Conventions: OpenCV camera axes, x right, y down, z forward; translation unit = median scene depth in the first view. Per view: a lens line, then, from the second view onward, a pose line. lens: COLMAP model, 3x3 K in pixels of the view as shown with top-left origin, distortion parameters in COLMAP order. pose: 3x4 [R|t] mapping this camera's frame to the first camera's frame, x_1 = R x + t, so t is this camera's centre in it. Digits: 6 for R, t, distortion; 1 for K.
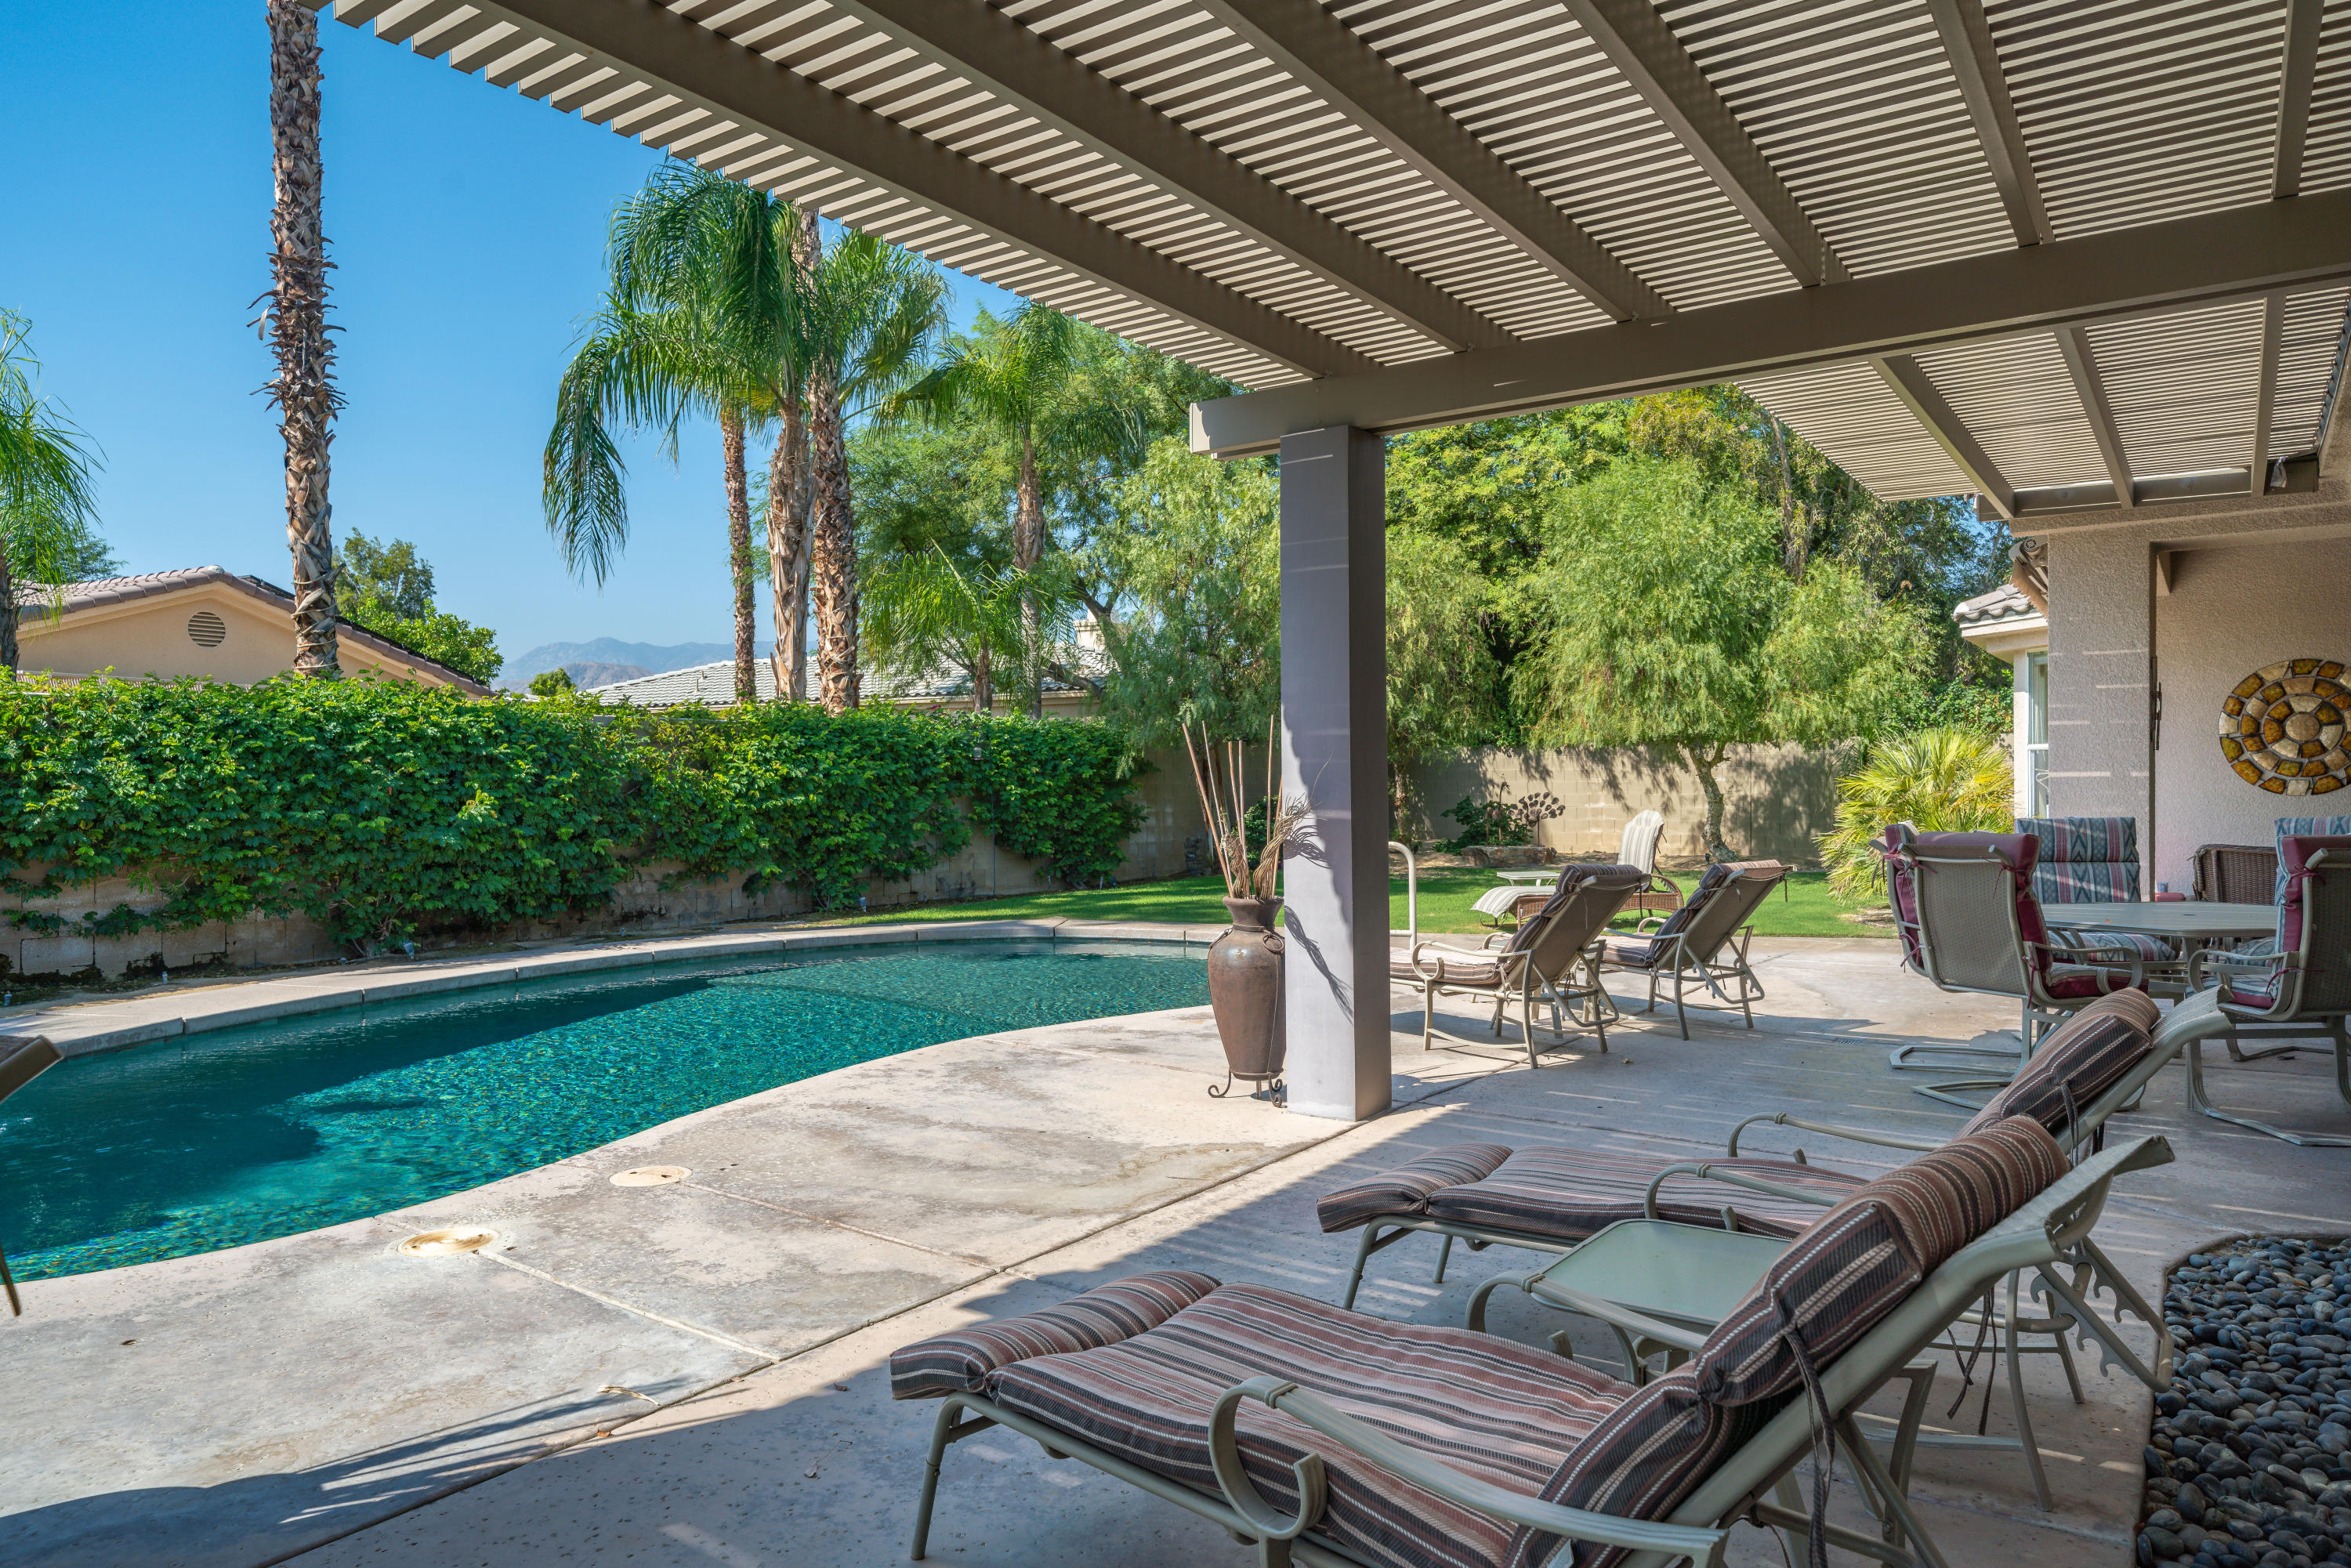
lens RADIAL K [[1478.4, 0, 1169.9], [0, 1478.4, 783.5], [0, 0, 1]] dist [0.008563, 0.002034]
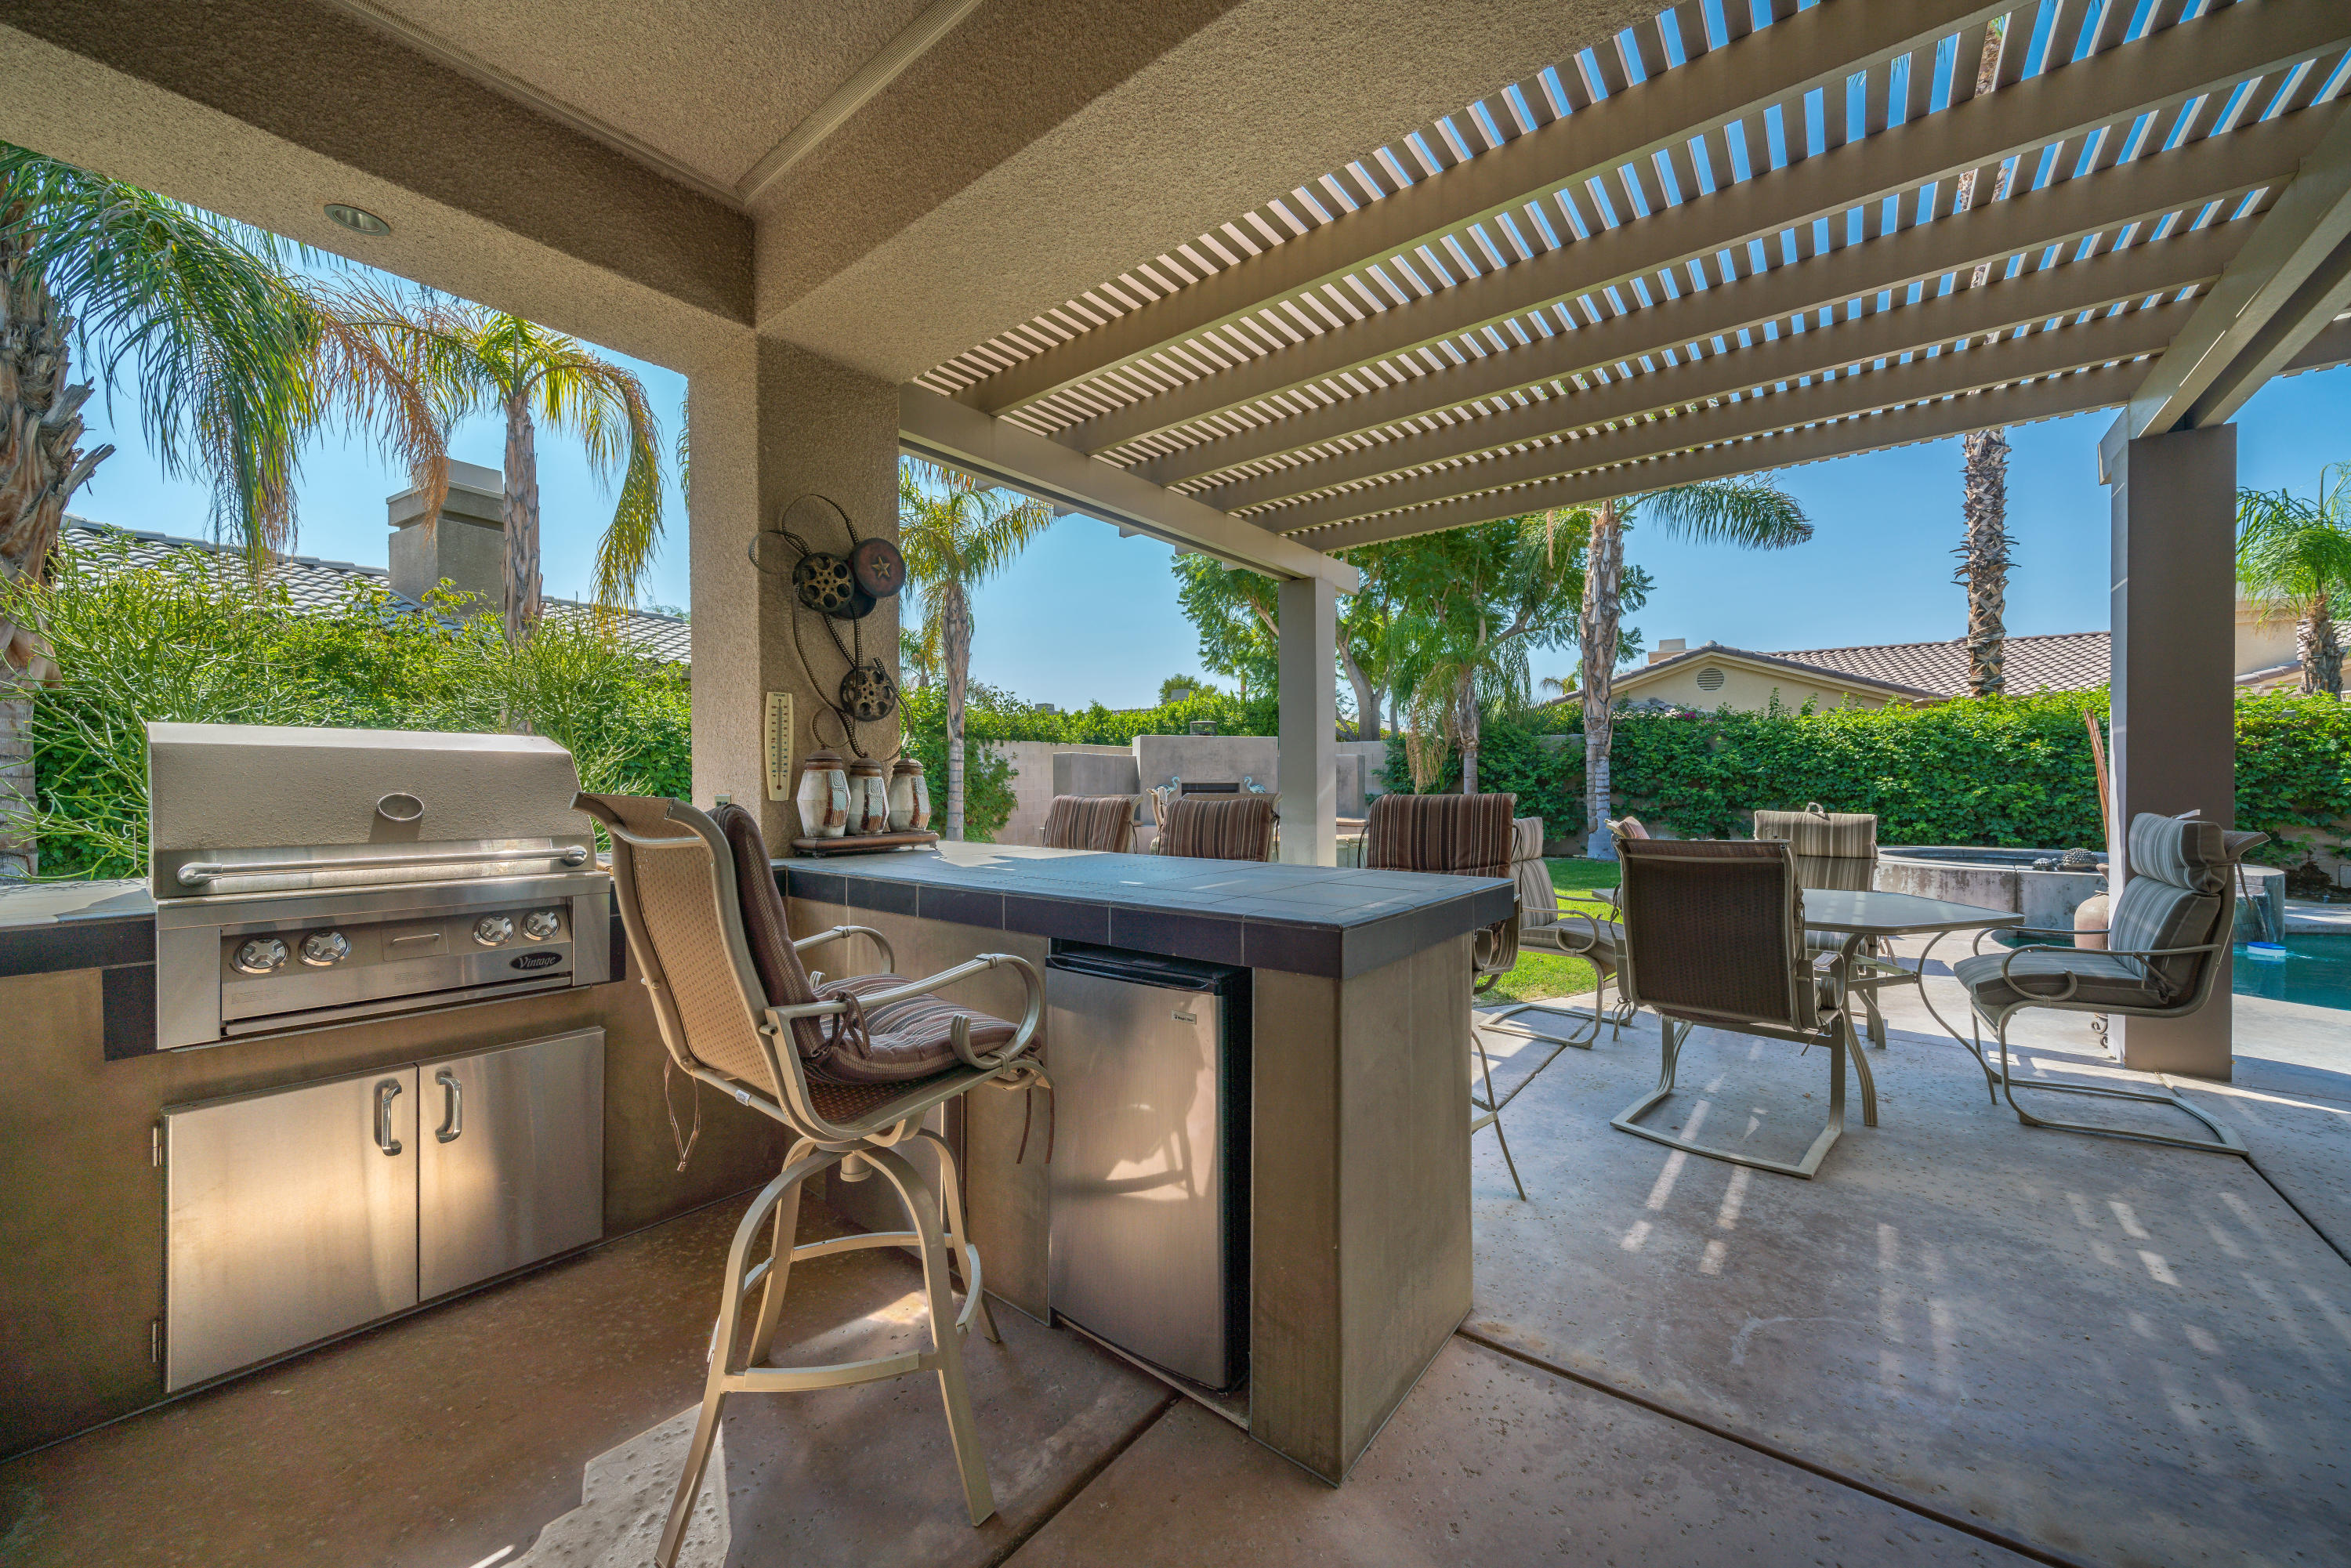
lens RADIAL K [[855.5, 0, 1173.9], [0, 855.5, 785.4], [0, 0, 1]] dist [-0.009023, 0.000792]
pose [[-0.047479, 0.012127, -0.998799, 0.158750], [0.004175, 0.999920, 0.011942, 0.003800], [0.998863, -0.003603, -0.047526, -0.171611]]
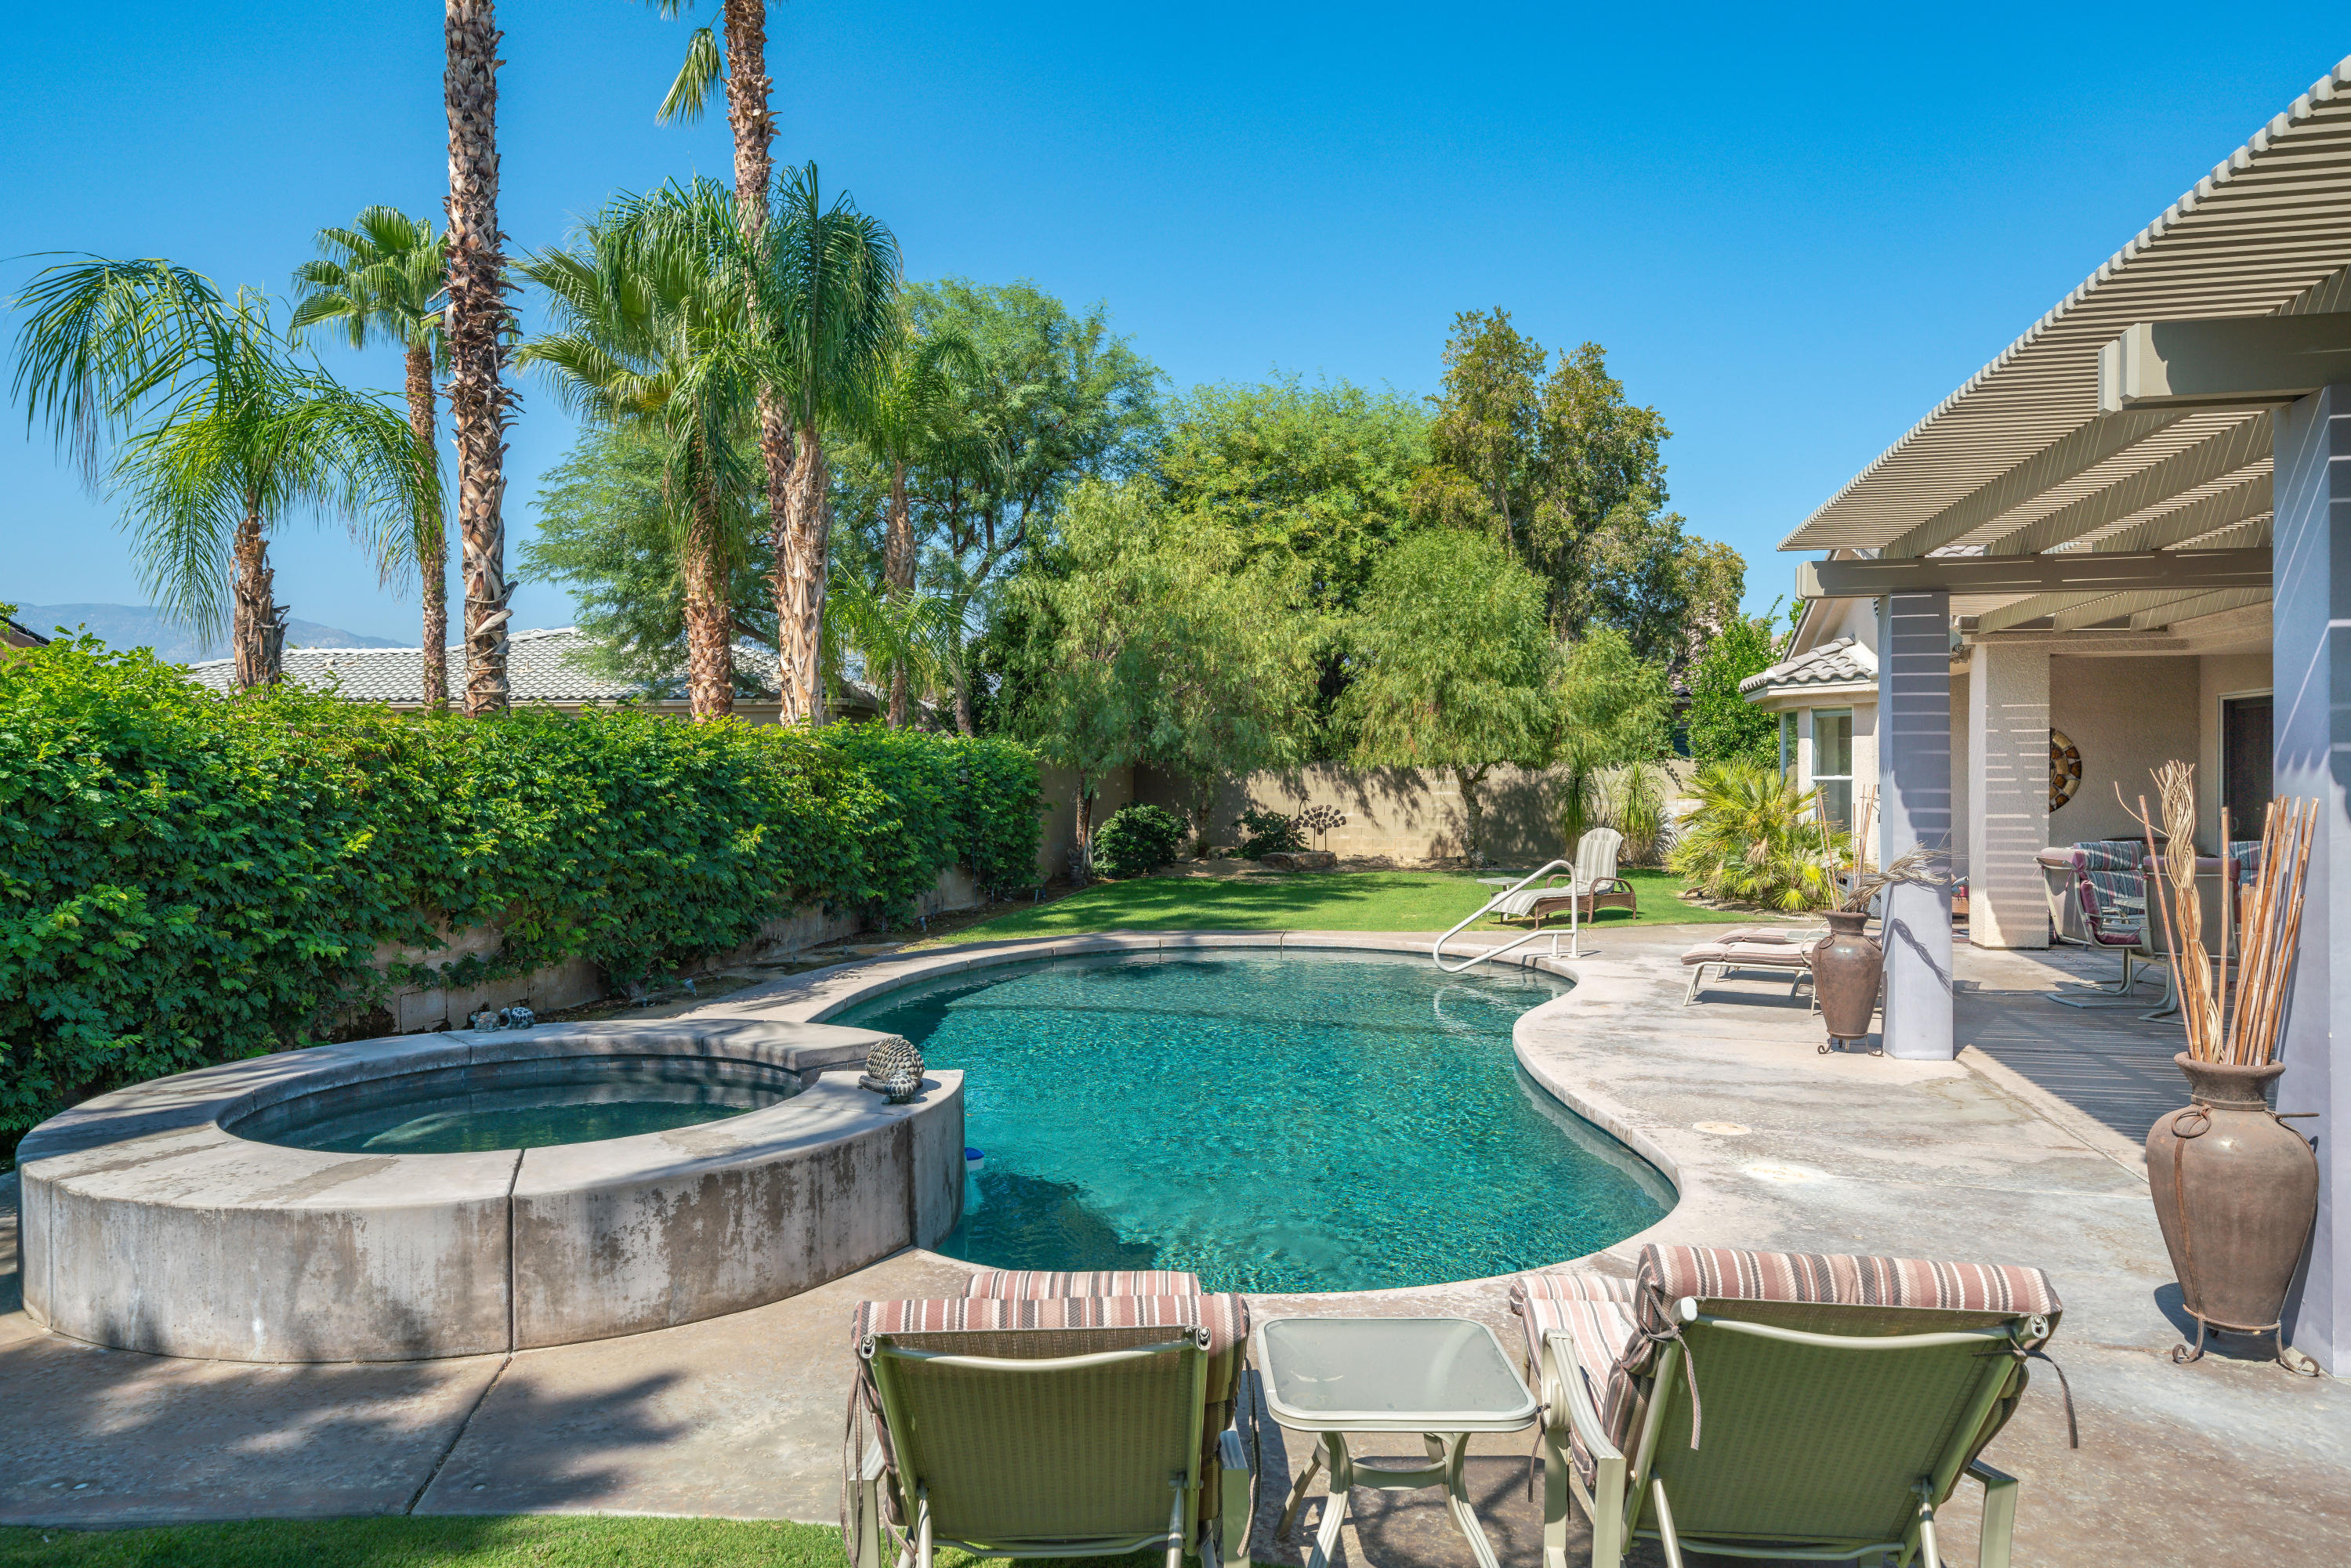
lens RADIAL K [[1478.4, 0, 1180.8], [0, 1478.4, 785.0], [0, 0, 1]] dist [0.008563, 0.002034]
pose [[0.923295, 0.001467, 0.384090, -0.570154], [-0.002340, 0.999996, 0.001805, -0.023577], [-0.384085, -0.002565, 0.923294, -0.032767]]
